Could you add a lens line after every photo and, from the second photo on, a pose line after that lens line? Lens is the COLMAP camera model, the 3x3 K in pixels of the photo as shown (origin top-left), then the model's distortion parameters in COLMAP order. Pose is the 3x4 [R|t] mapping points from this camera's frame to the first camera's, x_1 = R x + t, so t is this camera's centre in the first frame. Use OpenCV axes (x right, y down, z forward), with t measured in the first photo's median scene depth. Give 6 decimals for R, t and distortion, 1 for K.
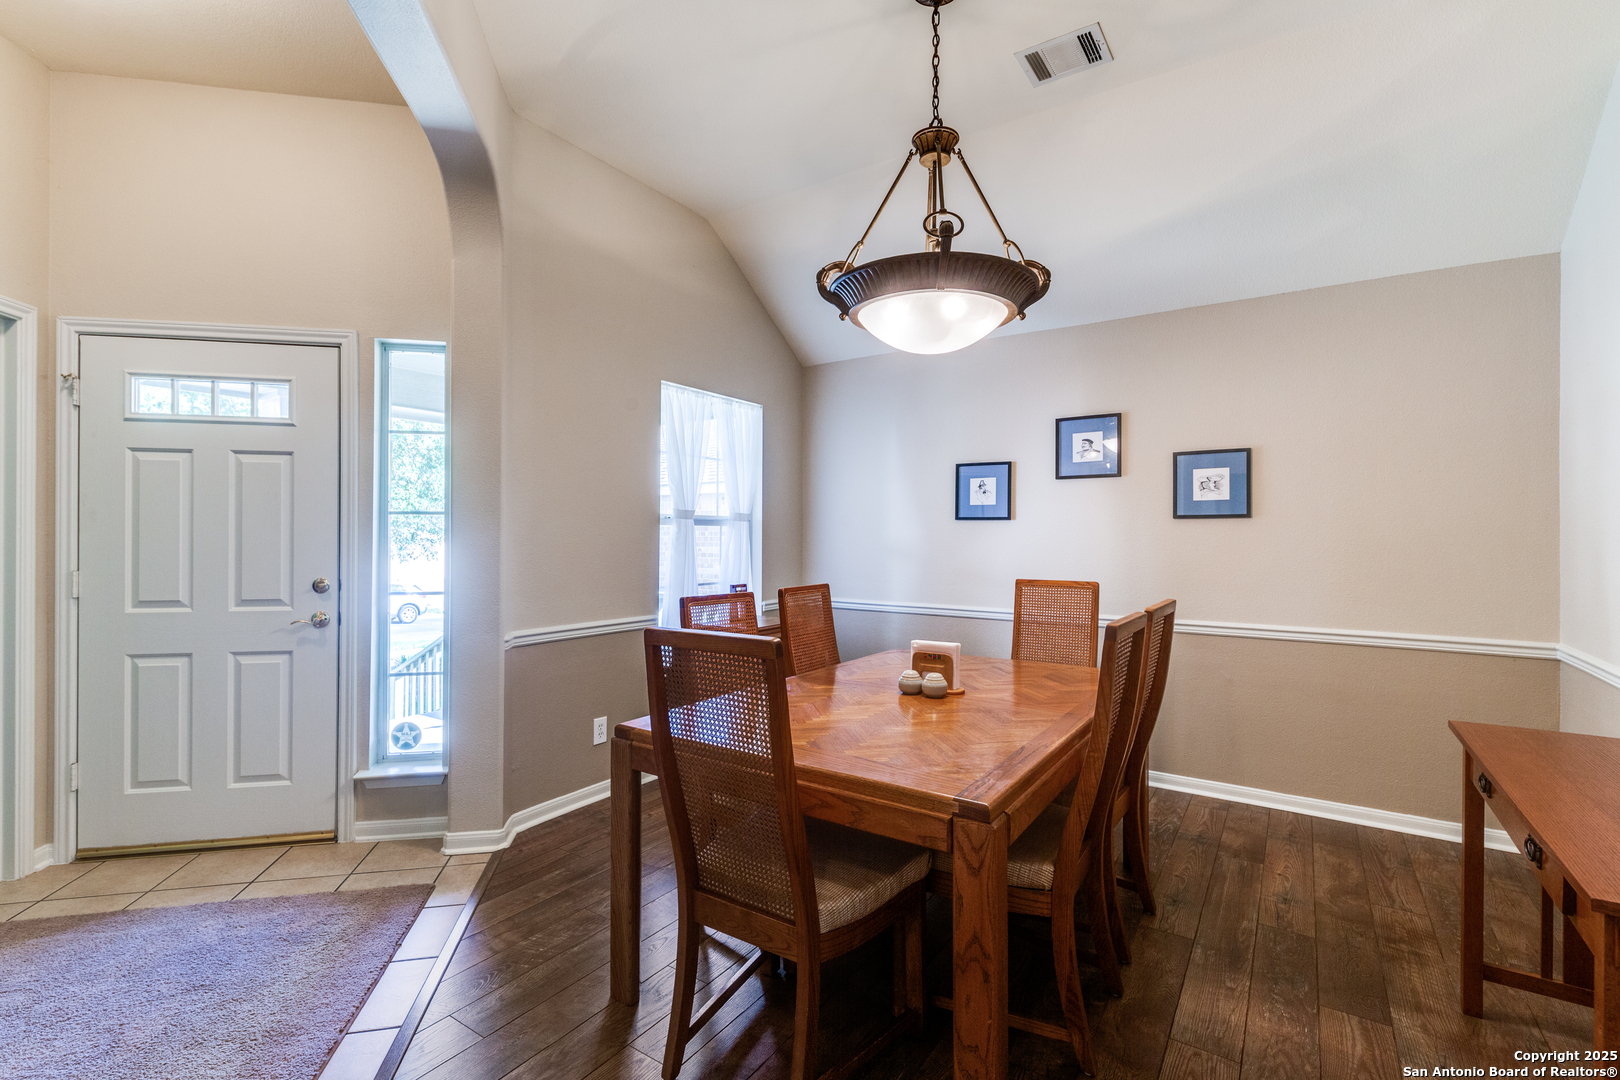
lens RADIAL K [[734.9, 0, 811.6], [0, 734.9, 538.5], [0, 0, 1]] dist [0.004045, 0.000499]
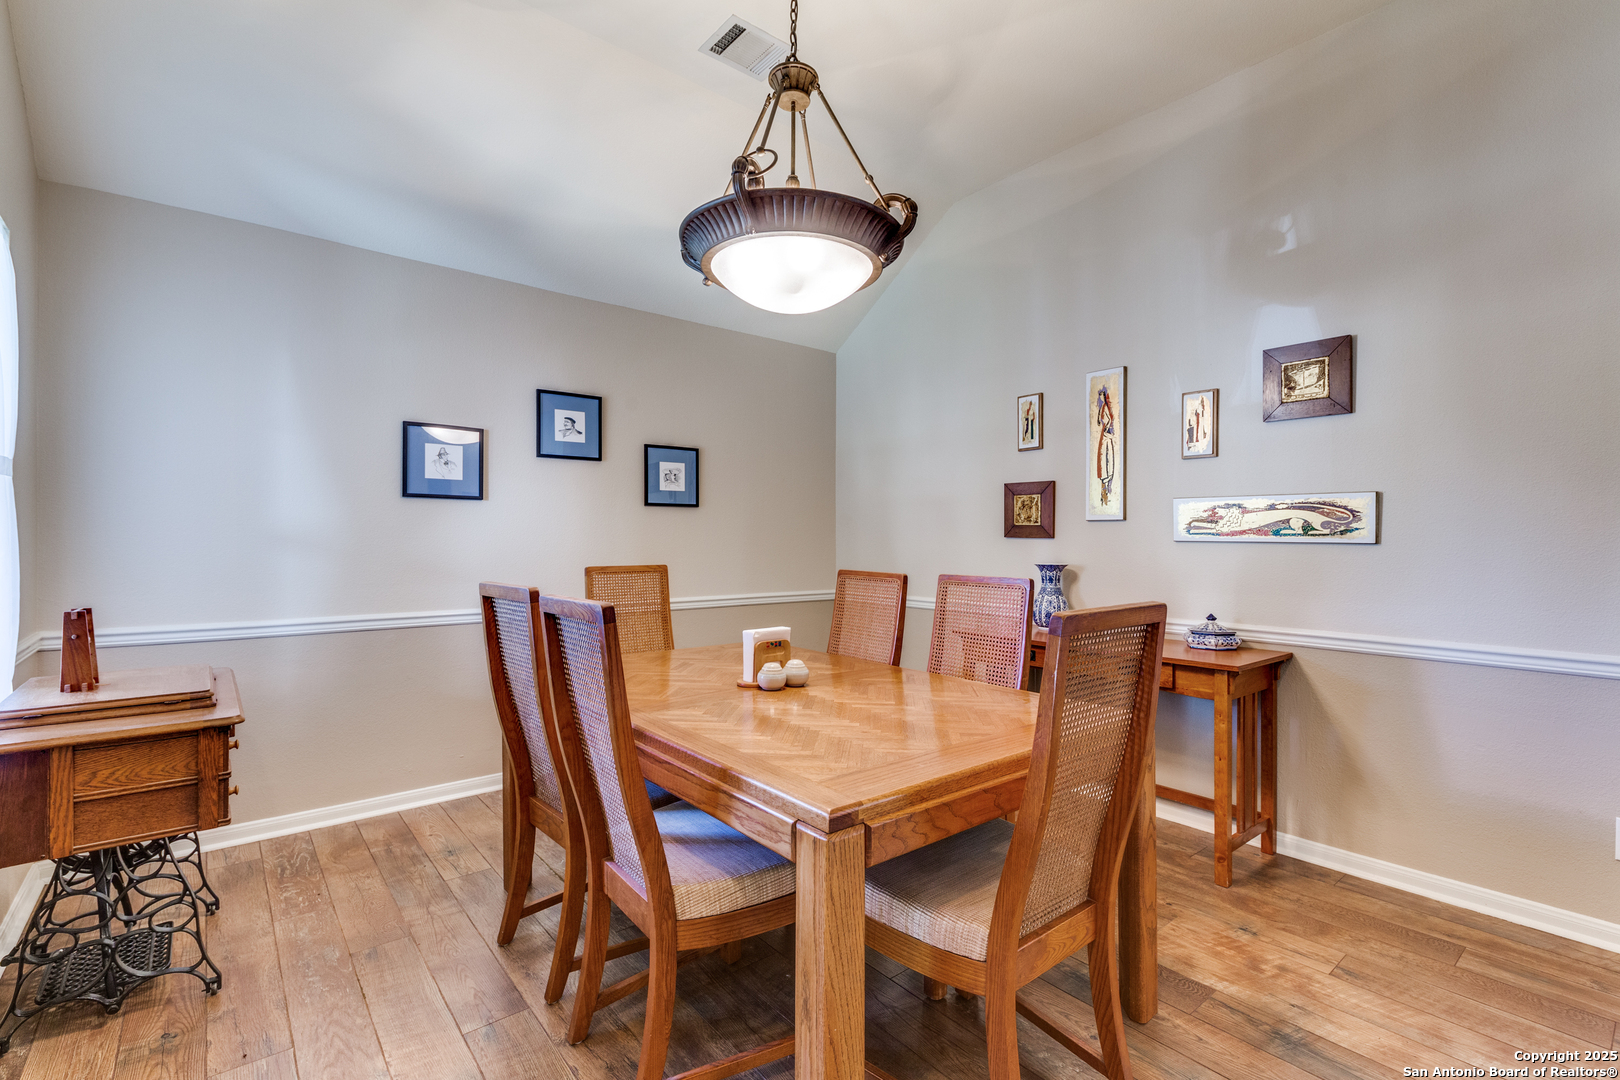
lens RADIAL K [[730.4, 0, 815.1], [0, 730.4, 541.4], [0, 0, 1]] dist [0.011332, -0.000262]
pose [[0.286376, 0.001045, 0.958117, -0.433460], [0.010921, 0.999931, -0.004355, 0.030496], [-0.958055, 0.011711, 0.286344, 0.441067]]
